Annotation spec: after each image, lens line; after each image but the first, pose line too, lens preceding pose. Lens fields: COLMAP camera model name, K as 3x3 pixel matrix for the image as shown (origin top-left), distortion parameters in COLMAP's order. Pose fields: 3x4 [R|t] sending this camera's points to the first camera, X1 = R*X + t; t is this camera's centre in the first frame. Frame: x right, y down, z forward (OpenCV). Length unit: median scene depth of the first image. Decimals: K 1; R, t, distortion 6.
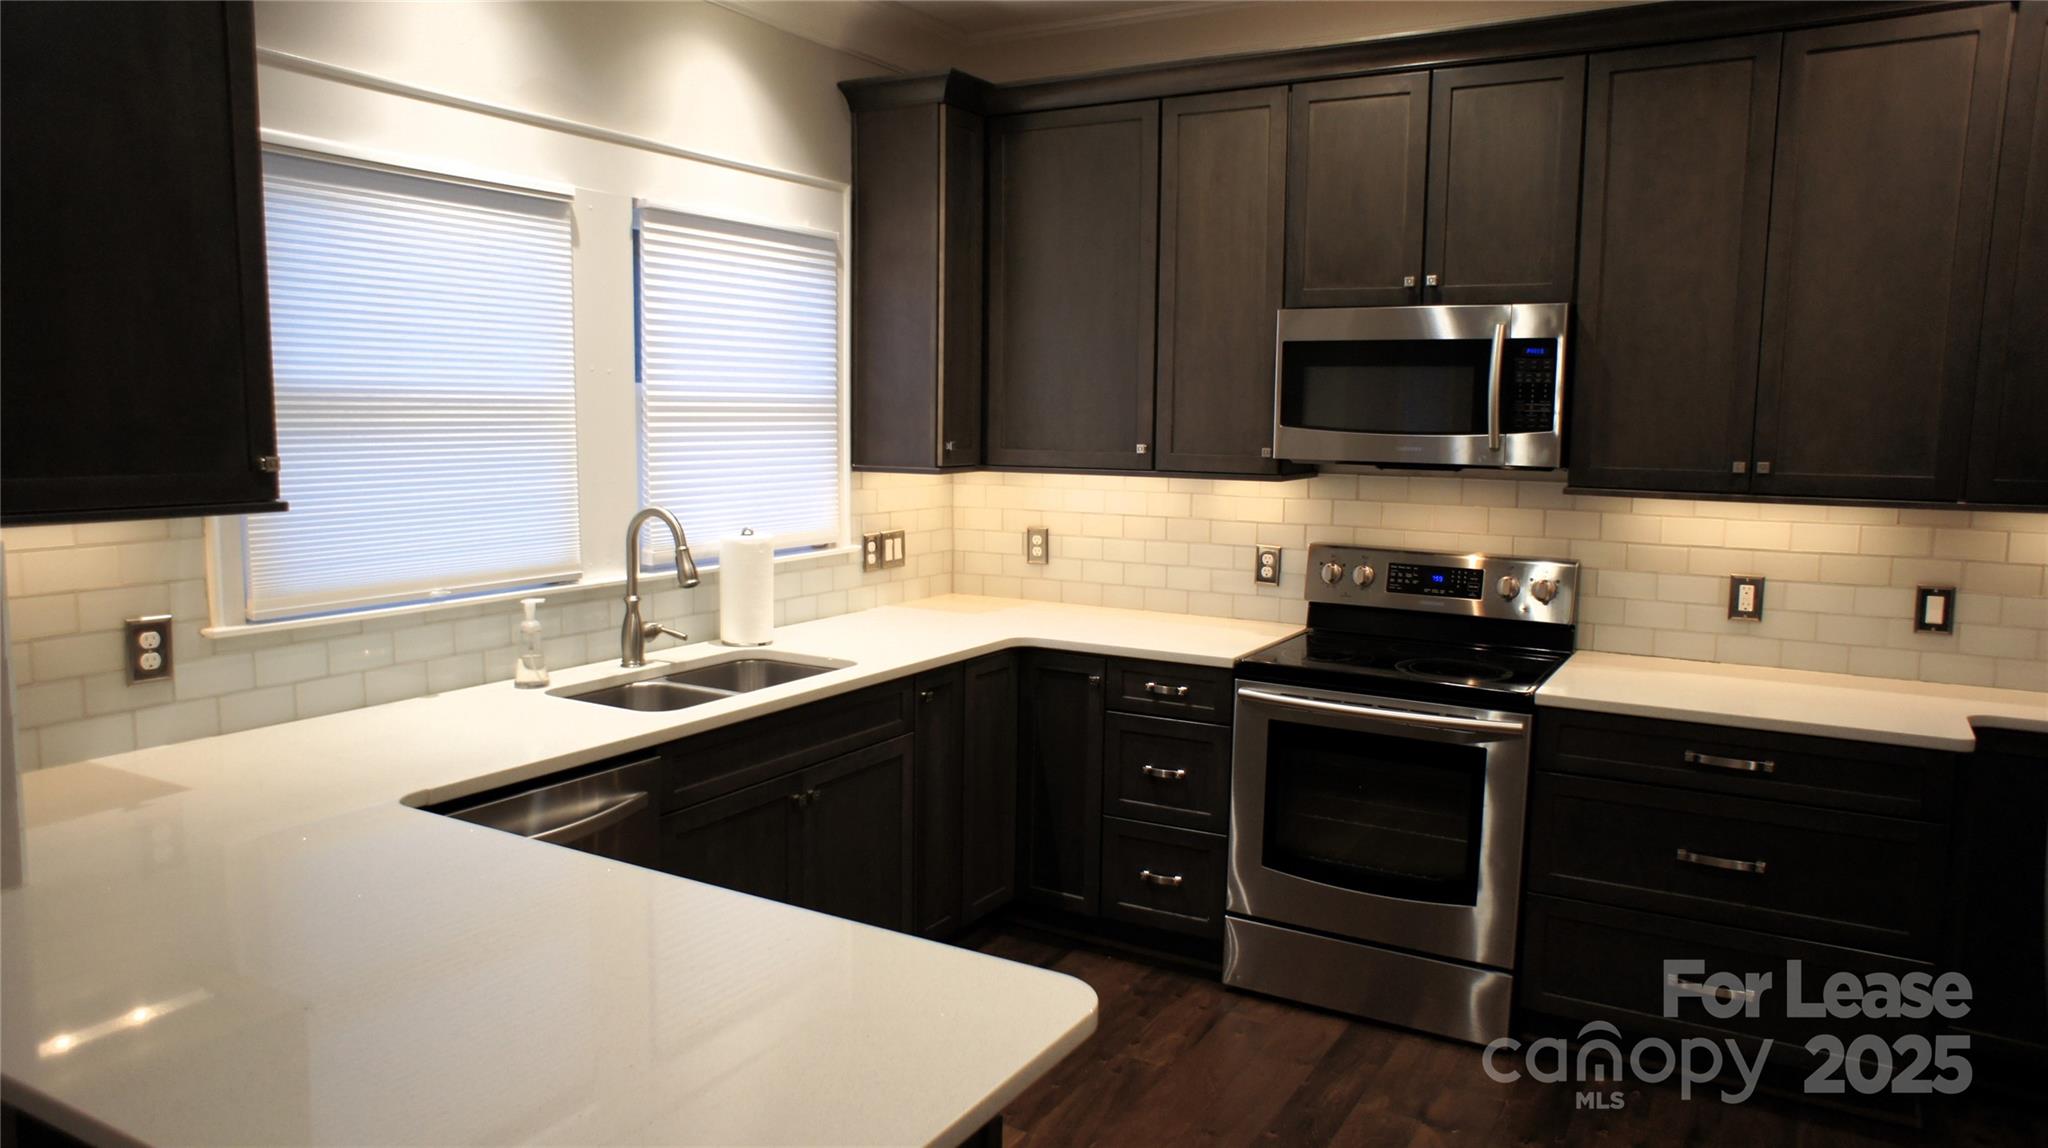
lens RADIAL K [[1386.9, 0, 1023.0], [0, 1386.9, 580.5], [0, 0, 1]] dist [-0.073639, 0.098628]
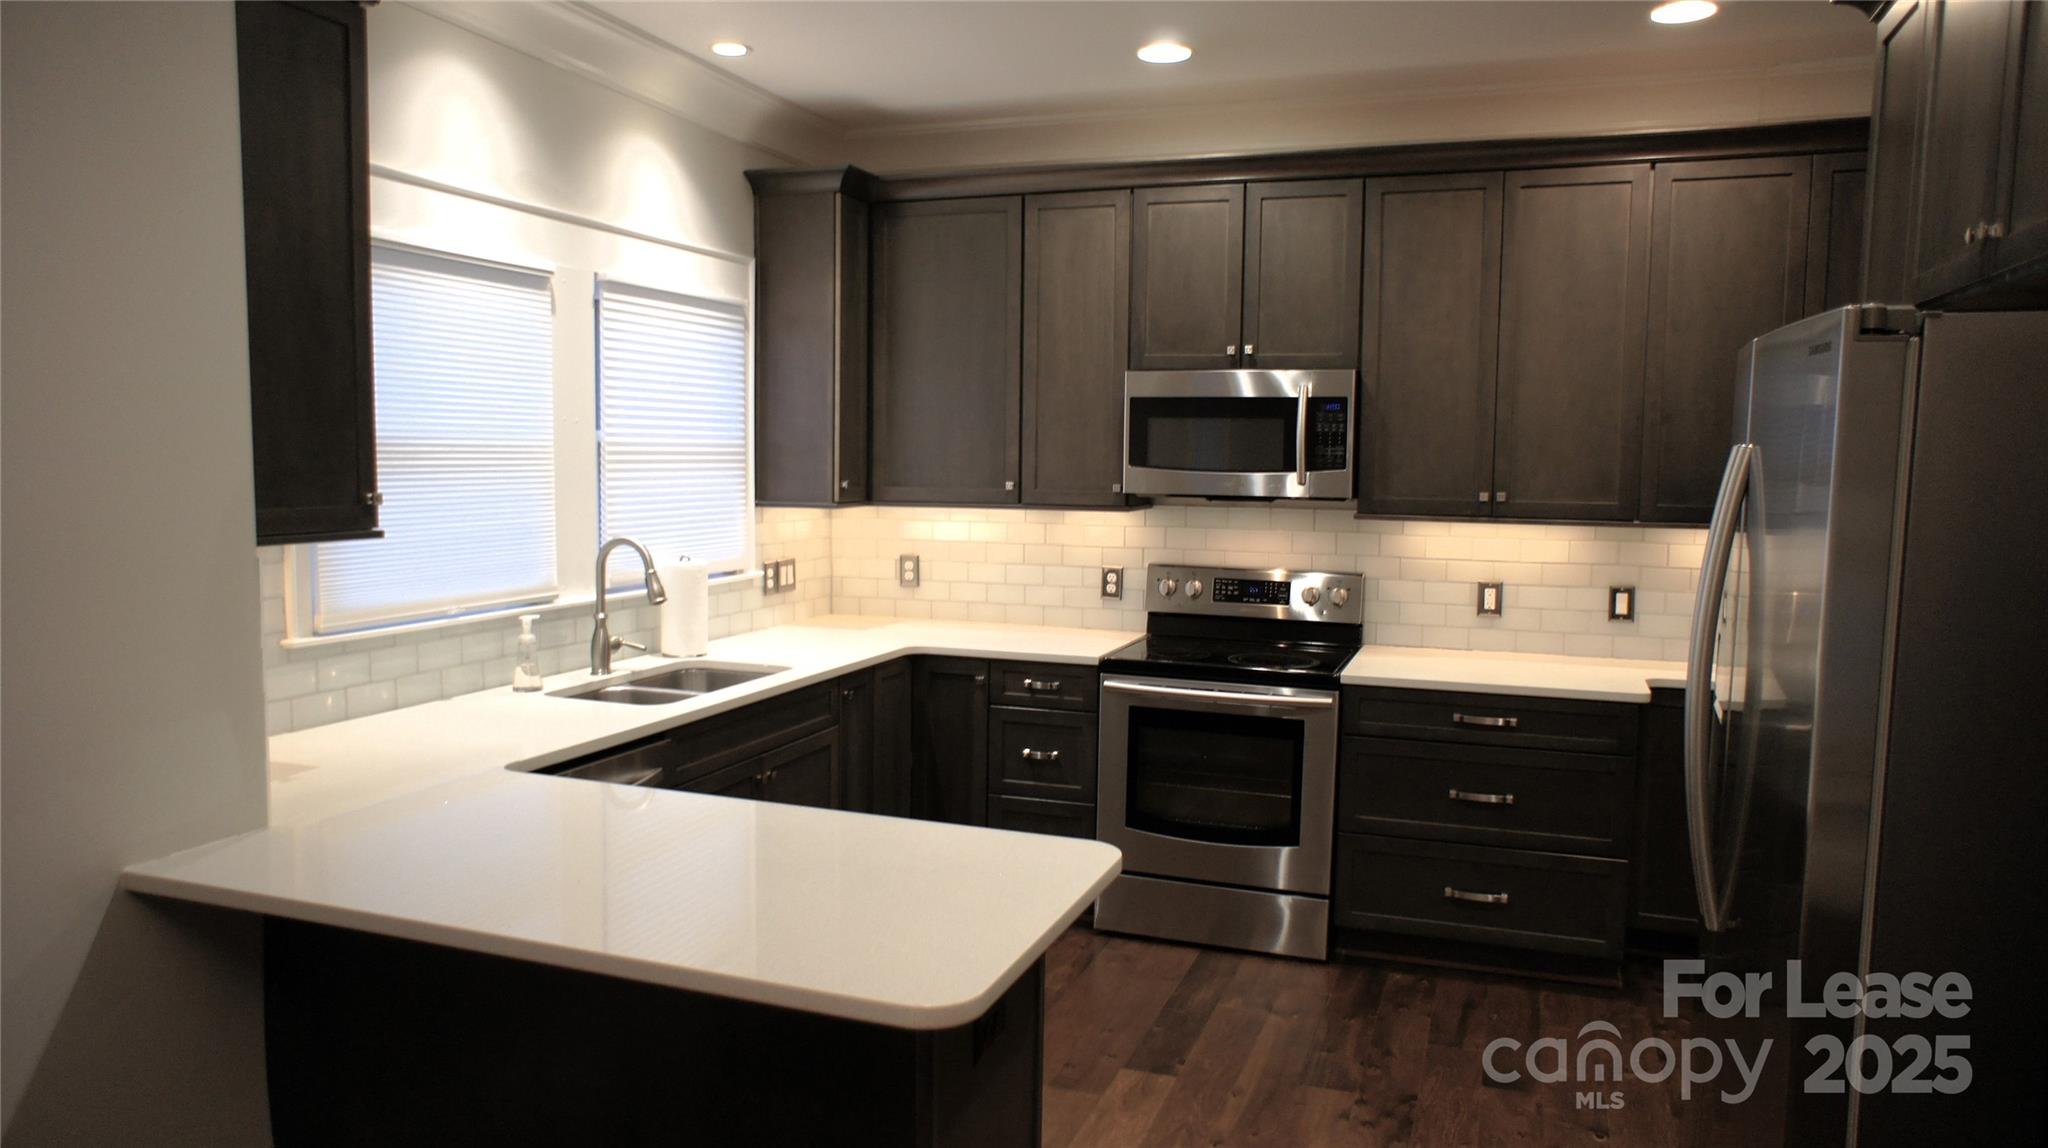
lens RADIAL K [[1386.9, 0, 1023.0], [0, 1386.9, 580.5], [0, 0, 1]] dist [-0.073639, 0.098628]
pose [[0.984244, -0.016310, 0.176060, -0.126020], [0.021425, 0.999401, -0.027192, 0.020784], [-0.175511, 0.030536, 0.984004, -0.188527]]
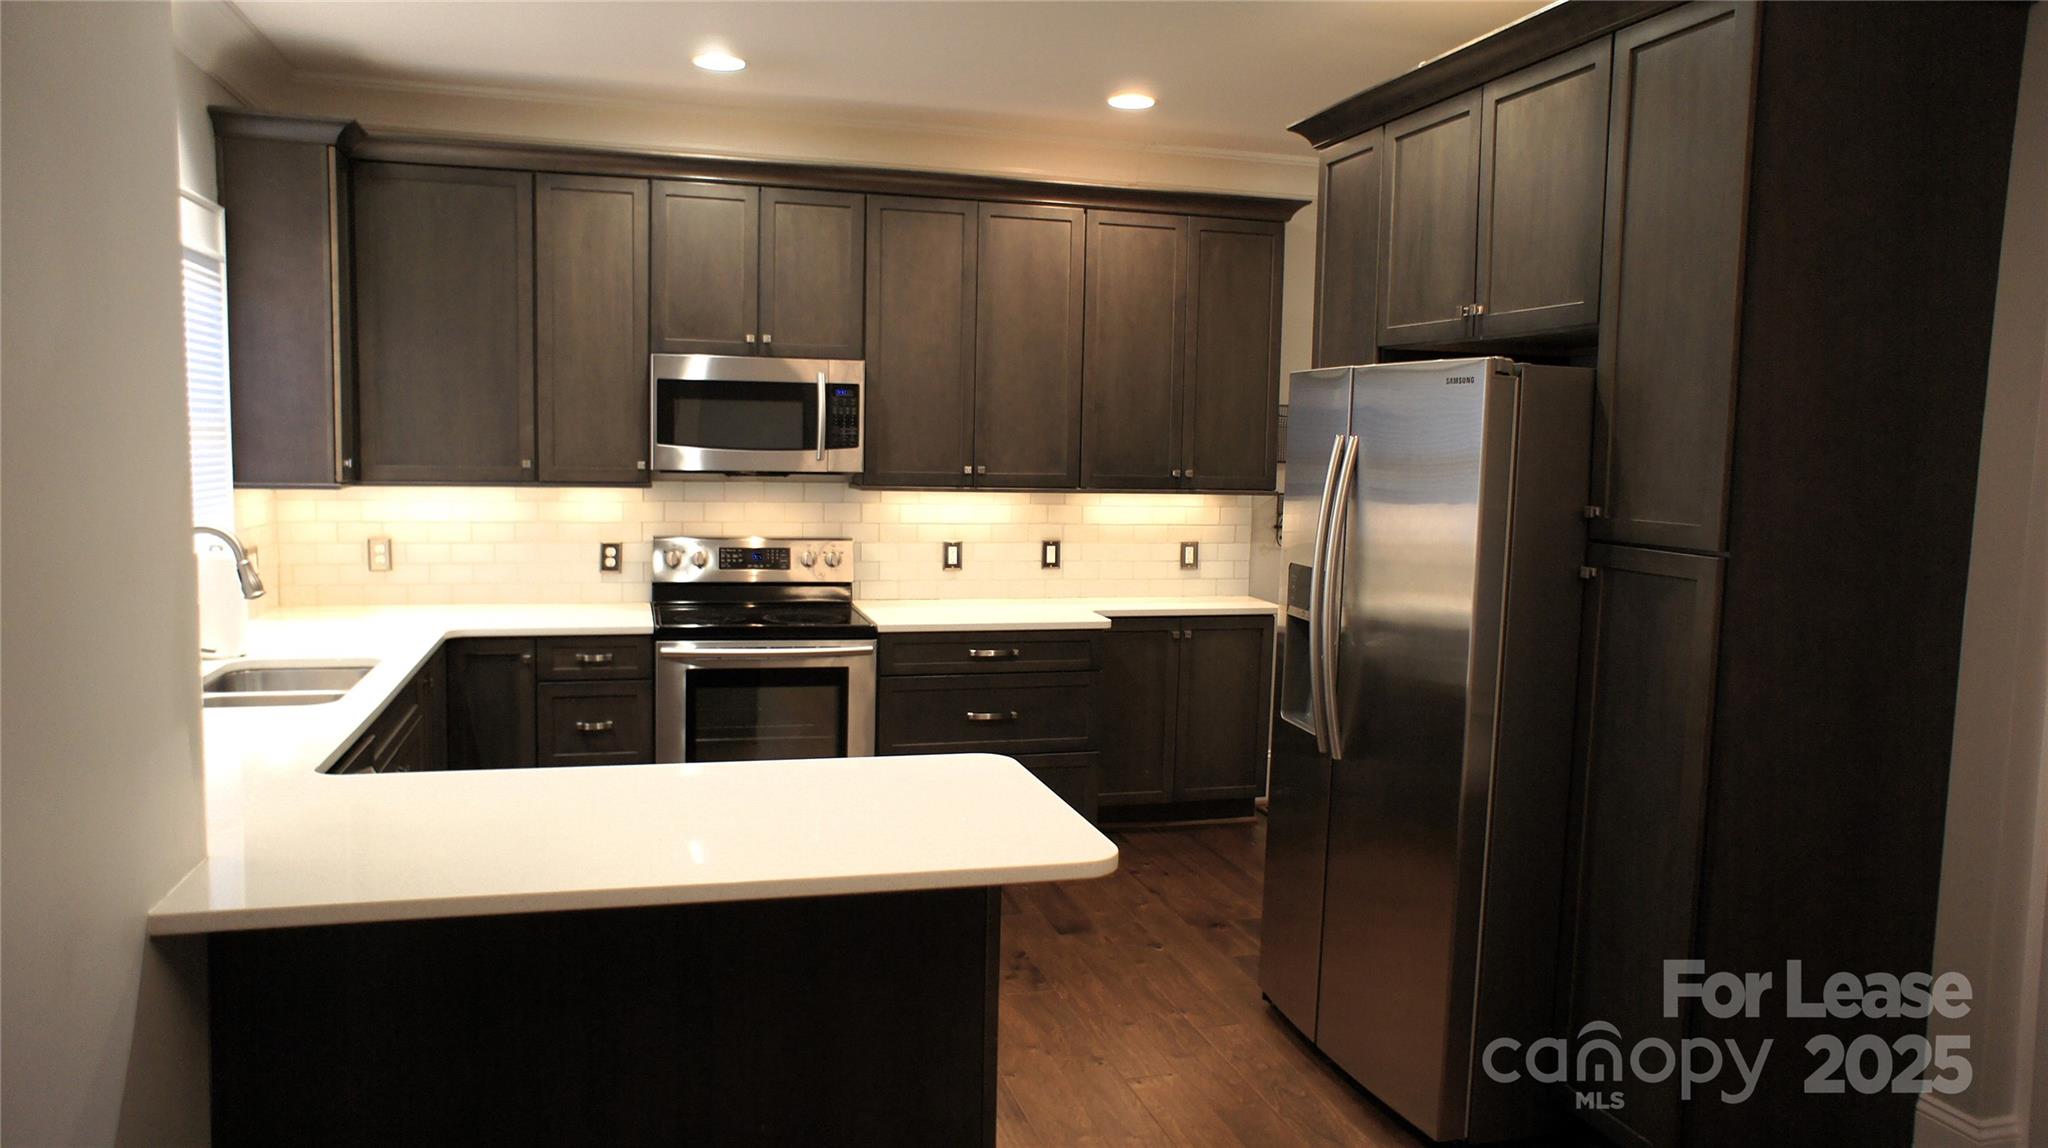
lens RADIAL K [[1386.9, 0, 1023.0], [0, 1386.9, 580.5], [0, 0, 1]] dist [-0.073639, 0.098628]
pose [[0.697491, -0.069721, 0.713194, -0.513716], [0.074690, 0.996908, 0.024411, 0.008752], [-0.712691, 0.036242, 0.700541, -0.140044]]
